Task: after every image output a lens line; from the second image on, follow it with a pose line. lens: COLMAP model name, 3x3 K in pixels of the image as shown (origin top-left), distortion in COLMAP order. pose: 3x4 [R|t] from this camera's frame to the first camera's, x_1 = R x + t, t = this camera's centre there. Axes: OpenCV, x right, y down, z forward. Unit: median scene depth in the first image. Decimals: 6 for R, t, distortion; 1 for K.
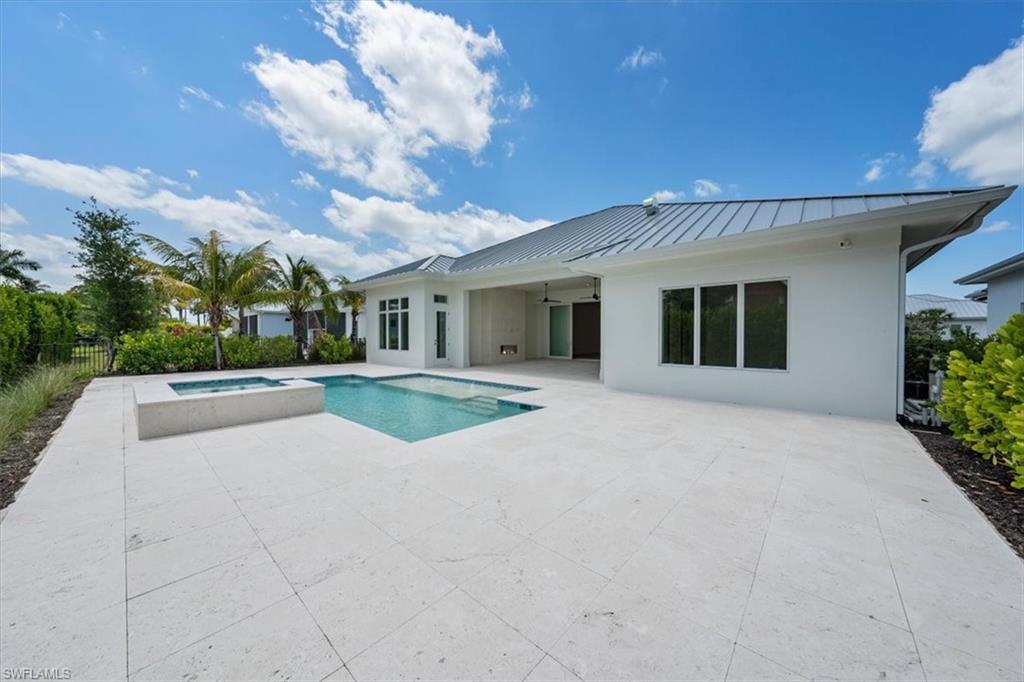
lens RADIAL K [[351.2, 0, 505.6], [0, 351.2, 347.5], [0, 0, 1]] dist [0.003921, -0.001175]
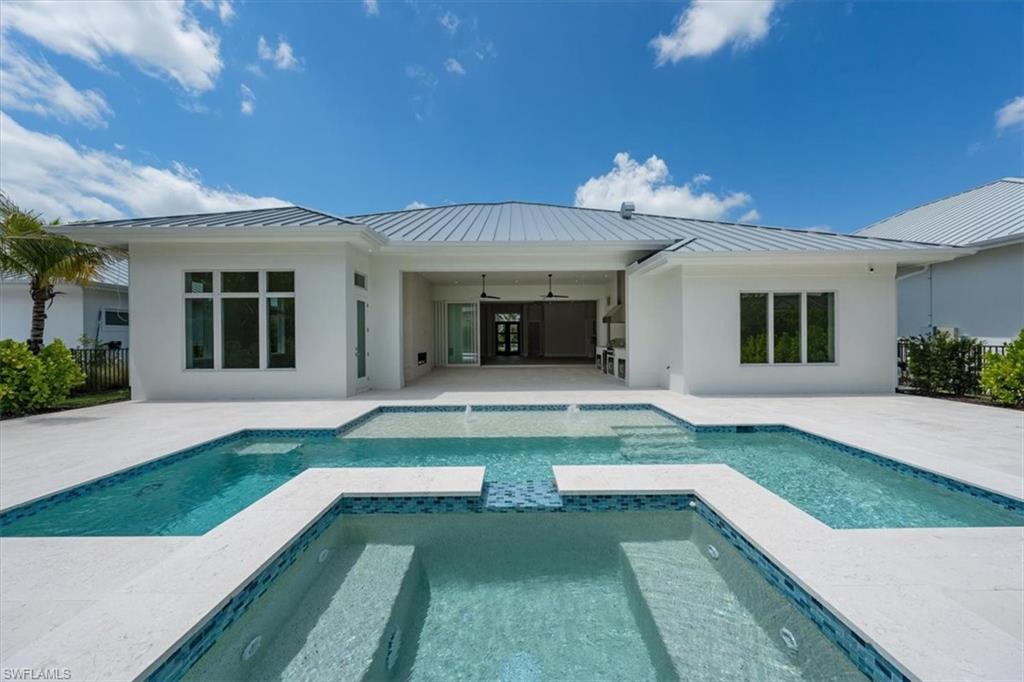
lens RADIAL K [[351.2, 0, 508.7], [0, 351.2, 332.8], [0, 0, 1]] dist [0.003921, -0.001175]
pose [[0.739396, 0.004007, 0.673259, -0.350800], [0.031857, 0.998654, -0.040930, -0.011411], [-0.672517, 0.051712, 0.738273, 0.321928]]
